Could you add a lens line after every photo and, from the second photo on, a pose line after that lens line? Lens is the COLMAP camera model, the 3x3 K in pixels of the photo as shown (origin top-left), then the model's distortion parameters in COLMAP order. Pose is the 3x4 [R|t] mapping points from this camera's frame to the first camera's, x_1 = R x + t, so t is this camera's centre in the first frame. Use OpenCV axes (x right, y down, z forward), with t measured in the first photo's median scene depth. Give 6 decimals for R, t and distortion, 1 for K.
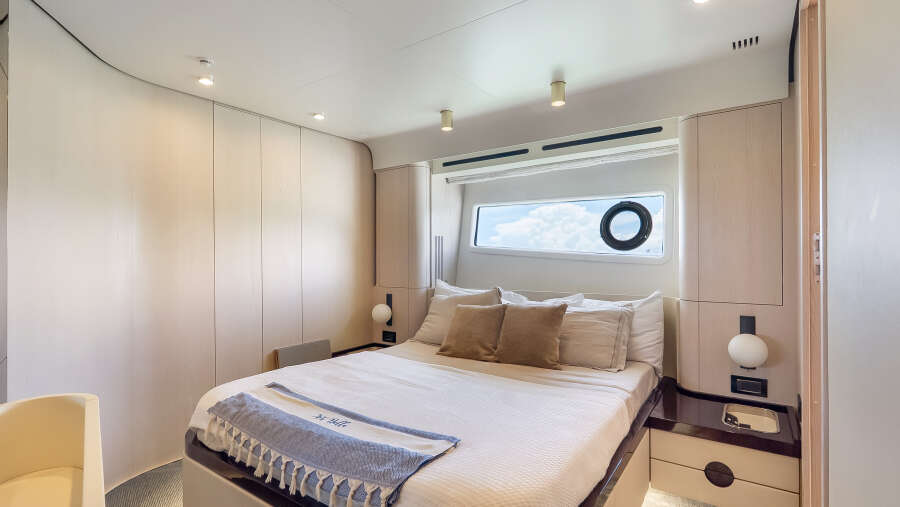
lens RADIAL K [[423.7, 0, 450.0], [0, 423.7, 253.5], [0, 0, 1]] dist [-0.000343, -0.000024]
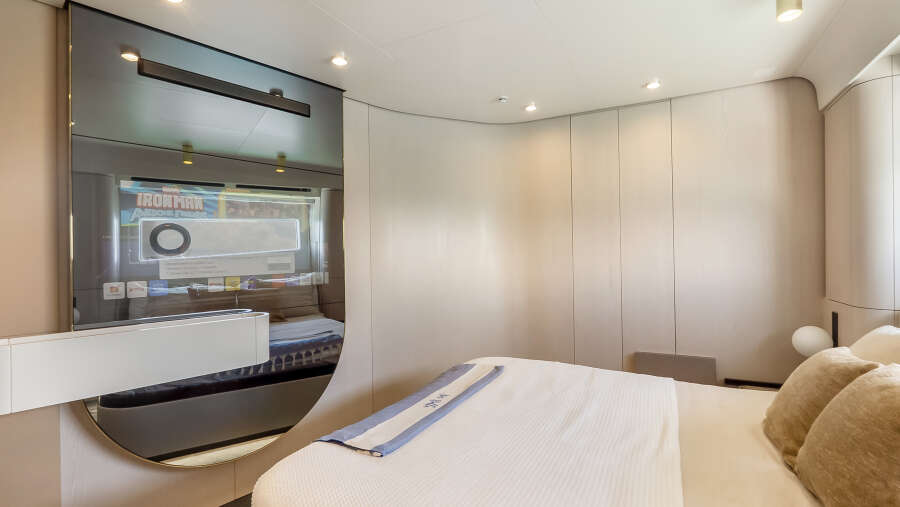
lens RADIAL K [[416.6, 0, 457.1], [0, 416.6, 249.4], [0, 0, 1]] dist [-0.000260, -0.000021]
pose [[0.113349, -0.004693, -0.993544, 0.465878], [0.022855, 0.999737, -0.002115, -0.005055], [0.993292, -0.022468, 0.113426, 0.518351]]
